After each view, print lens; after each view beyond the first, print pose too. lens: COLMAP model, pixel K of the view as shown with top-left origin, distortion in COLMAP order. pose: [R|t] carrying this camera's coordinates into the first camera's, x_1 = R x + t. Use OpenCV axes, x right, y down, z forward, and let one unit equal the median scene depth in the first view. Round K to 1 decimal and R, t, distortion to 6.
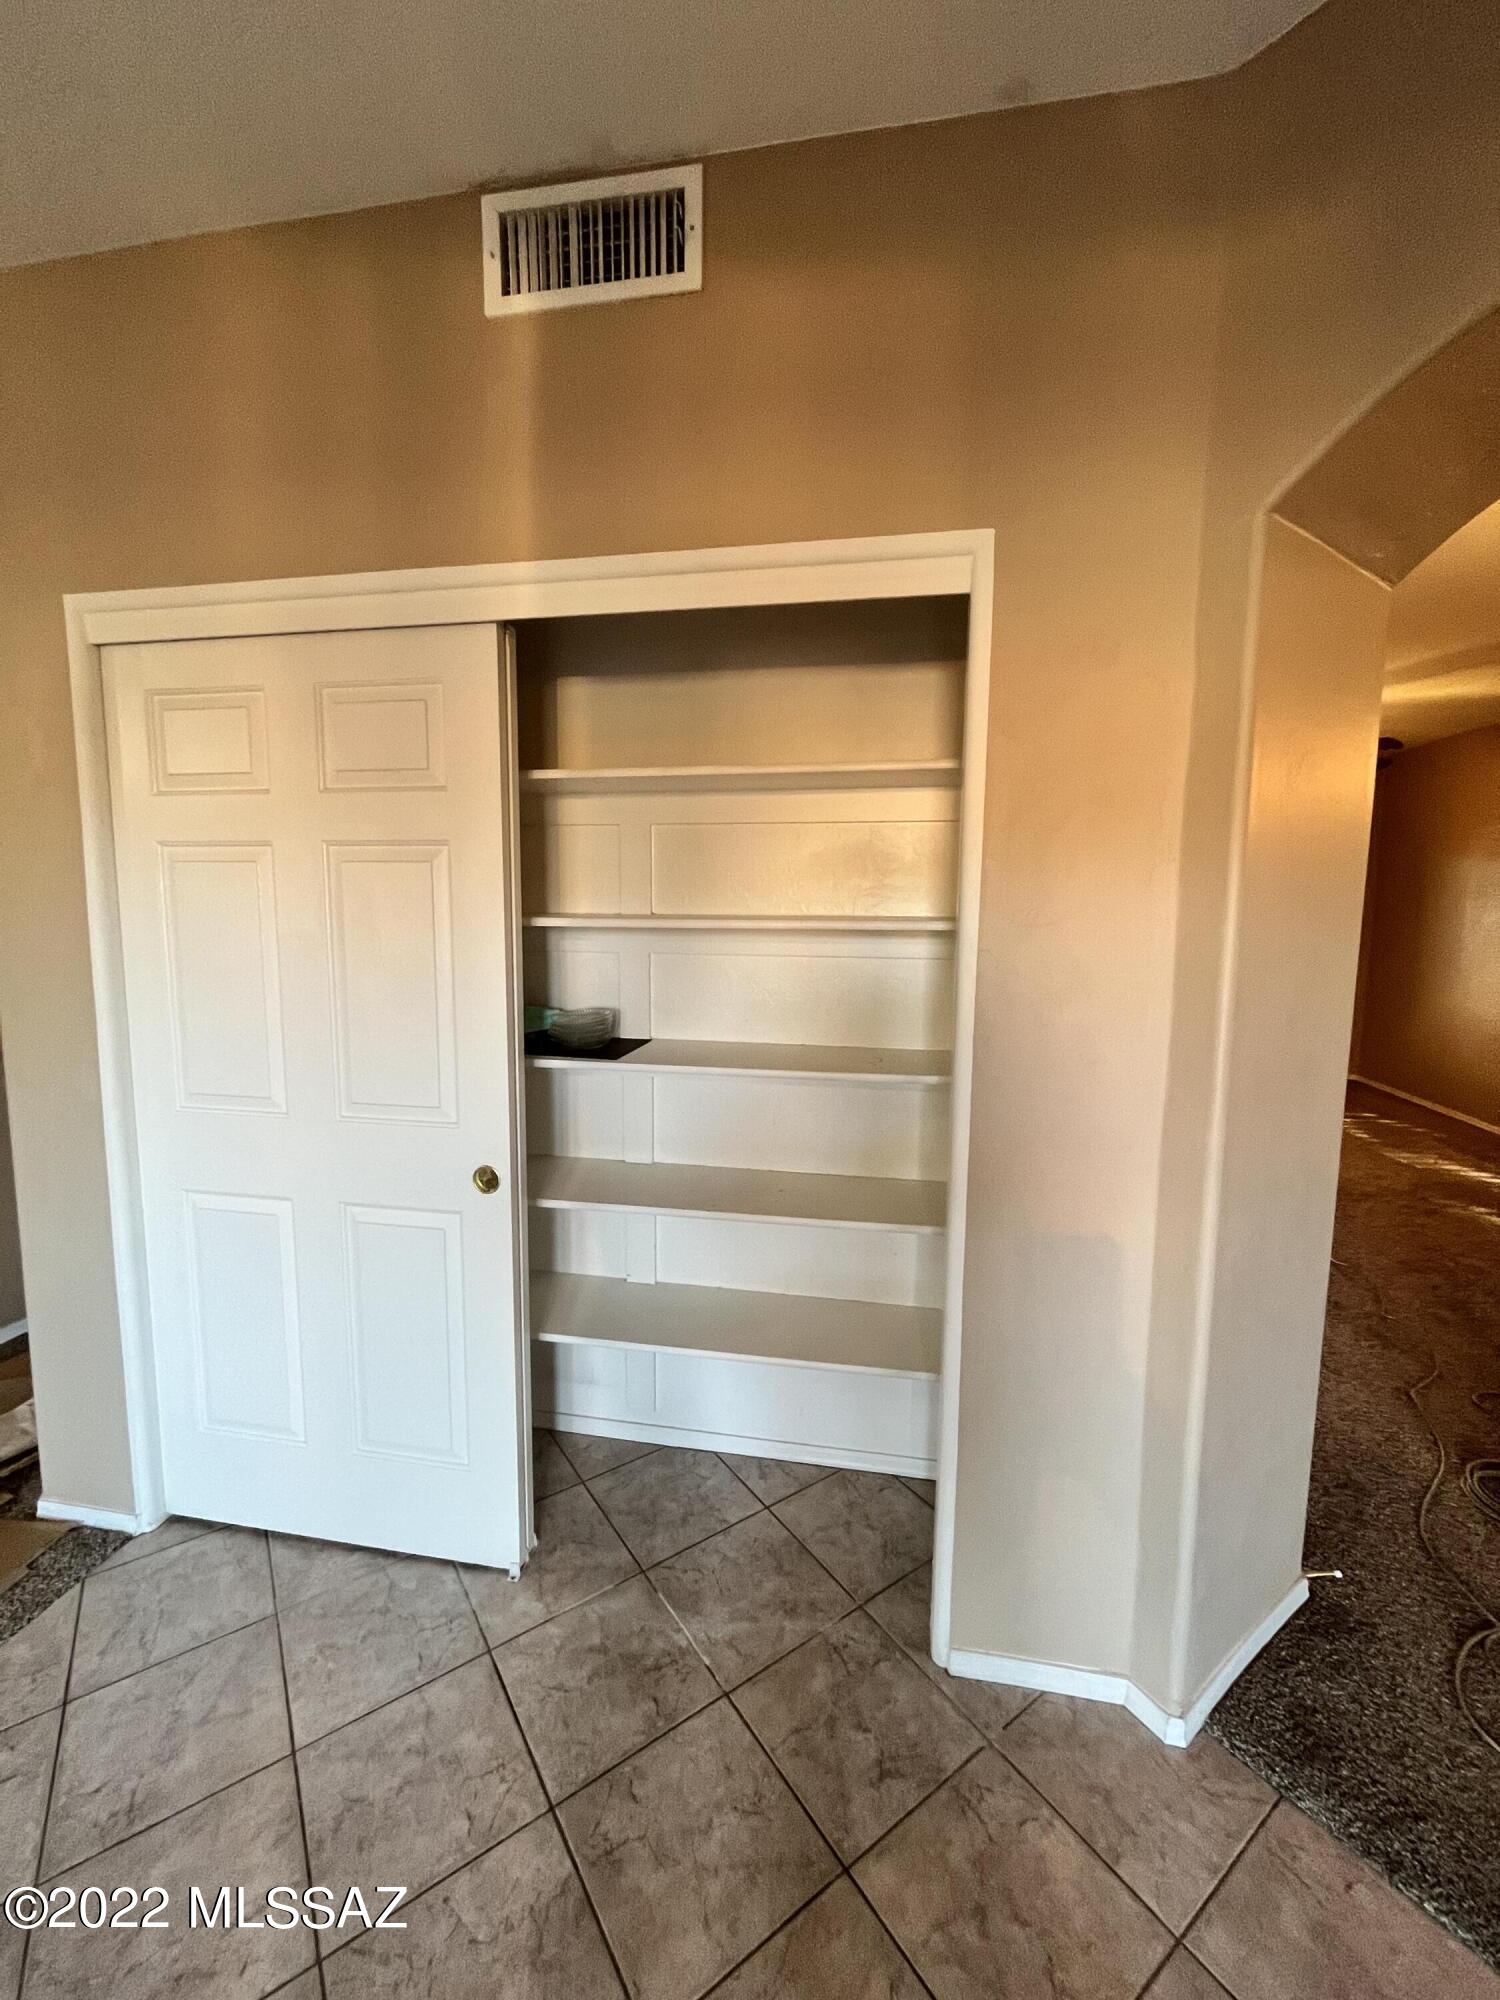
lens RADIAL K [[800.8, 0, 746.3], [0, 800.8, 1000.5], [0, 0, 1]] dist [-0.005802, 0.000146]
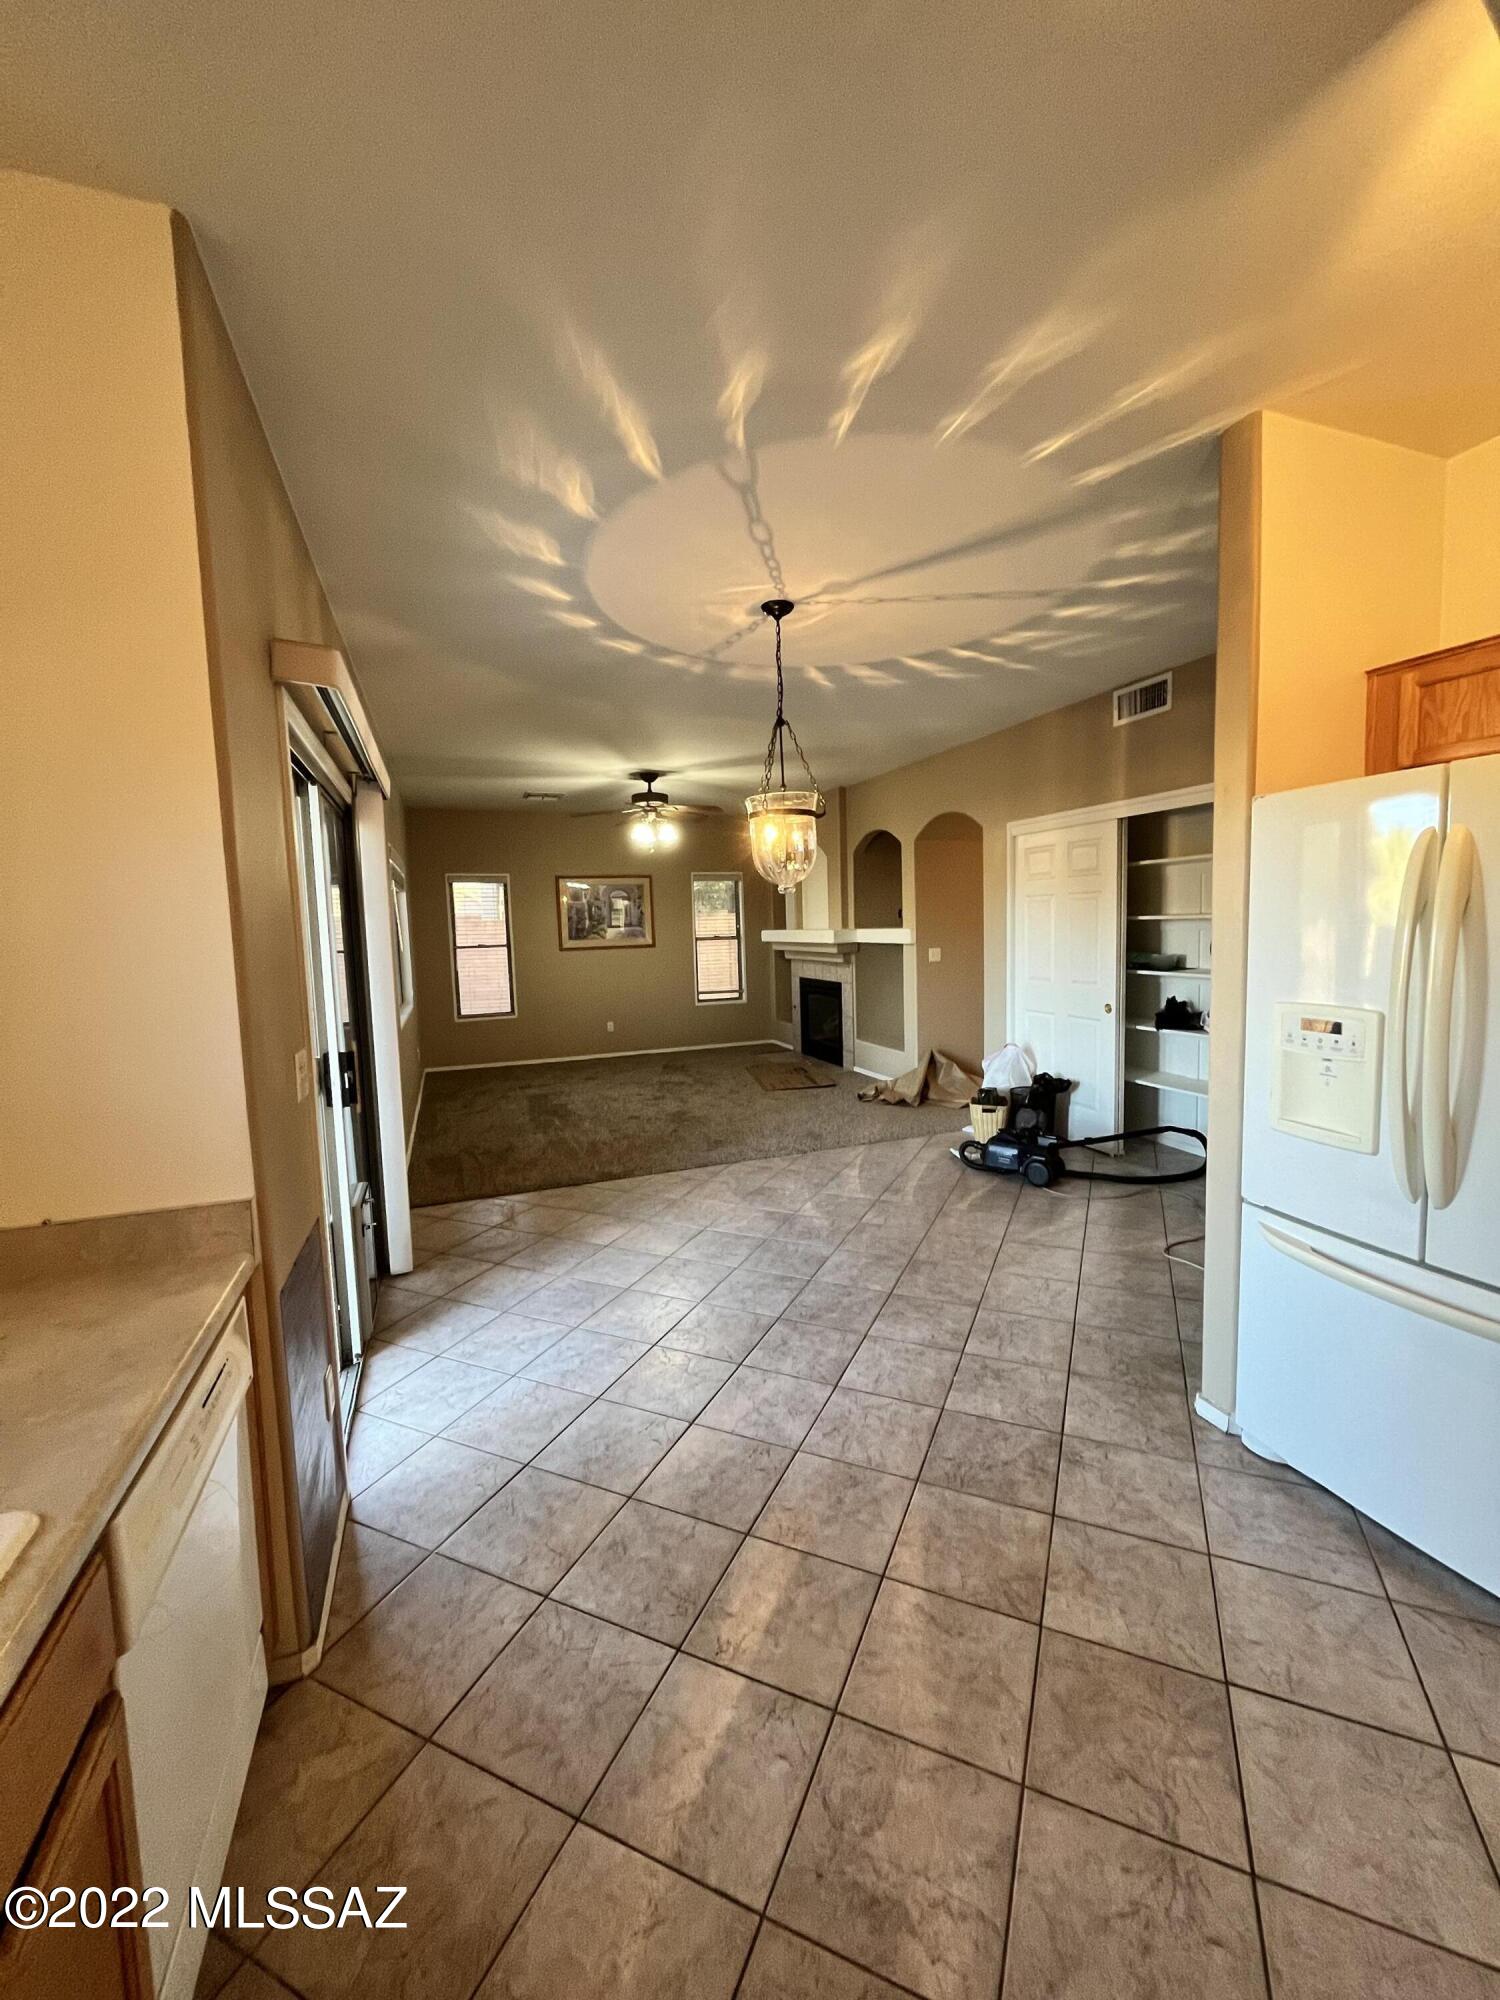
lens RADIAL K [[800.8, 0, 756.1], [0, 800.8, 999.7], [0, 0, 1]] dist [-0.005802, 0.000146]
pose [[0.502926, 0.059875, -0.862253, 1.767496], [-0.064591, 0.997412, 0.031586, 0.217319], [0.861913, 0.039809, 0.505492, -1.794933]]
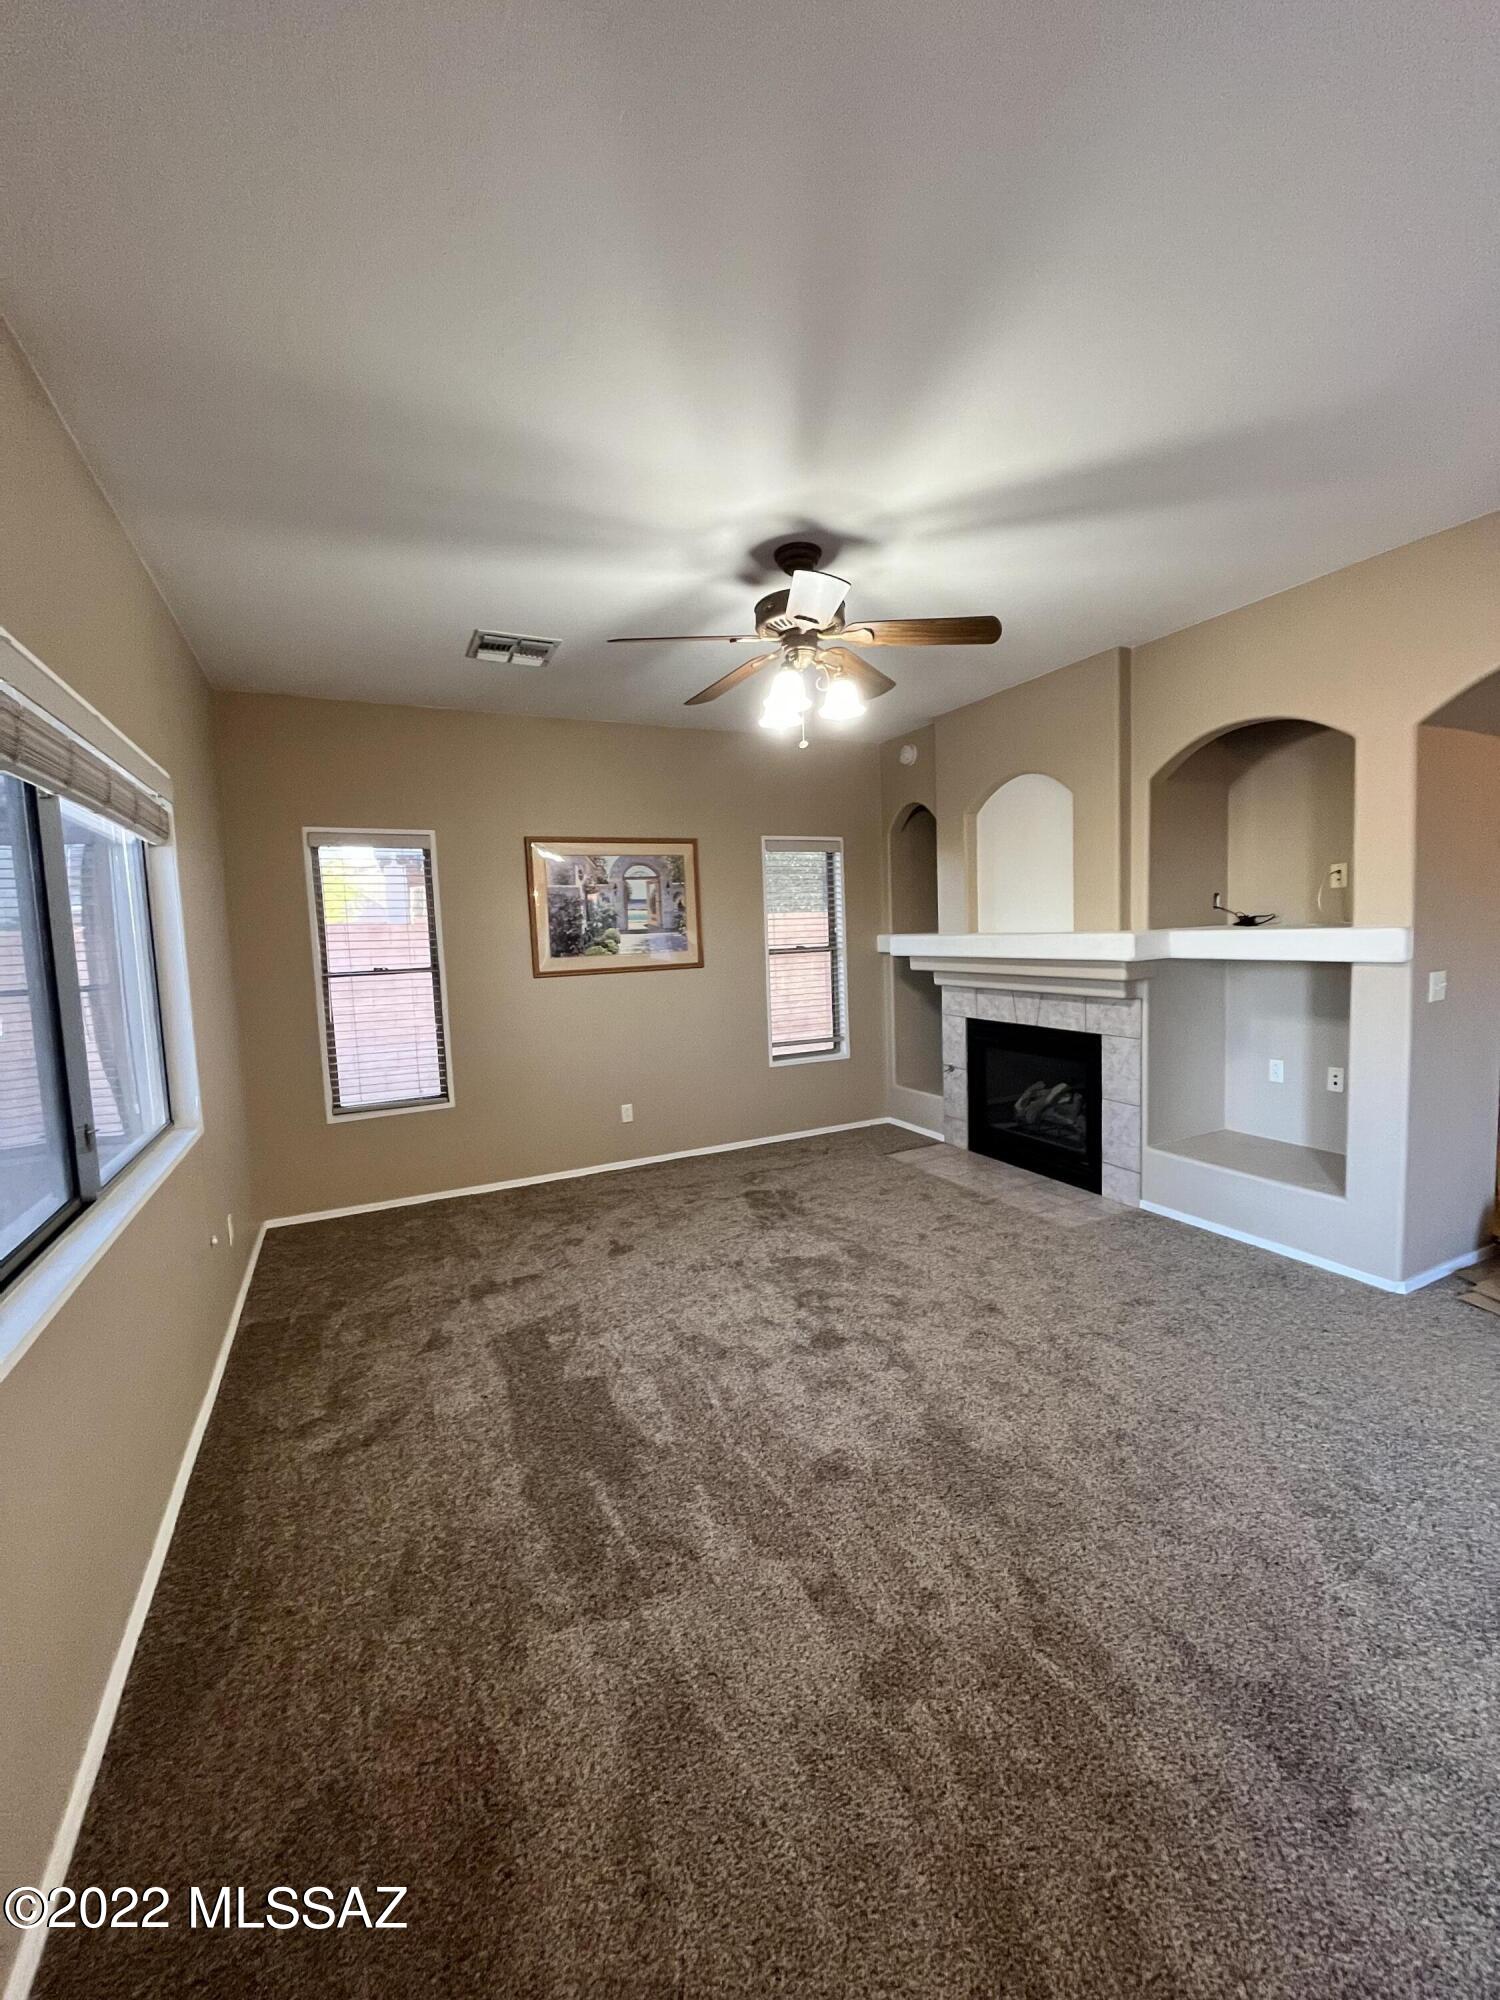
lens RADIAL K [[800.8, 0, 760.8], [0, 800.8, 1010.8], [0, 0, 1]] dist [-0.005802, 0.000146]
pose [[0.586904, 0.053942, -0.807858, -1.164349], [-0.049714, 0.998296, 0.030541, 0.121264], [0.808129, 0.022237, 0.588586, -1.164512]]
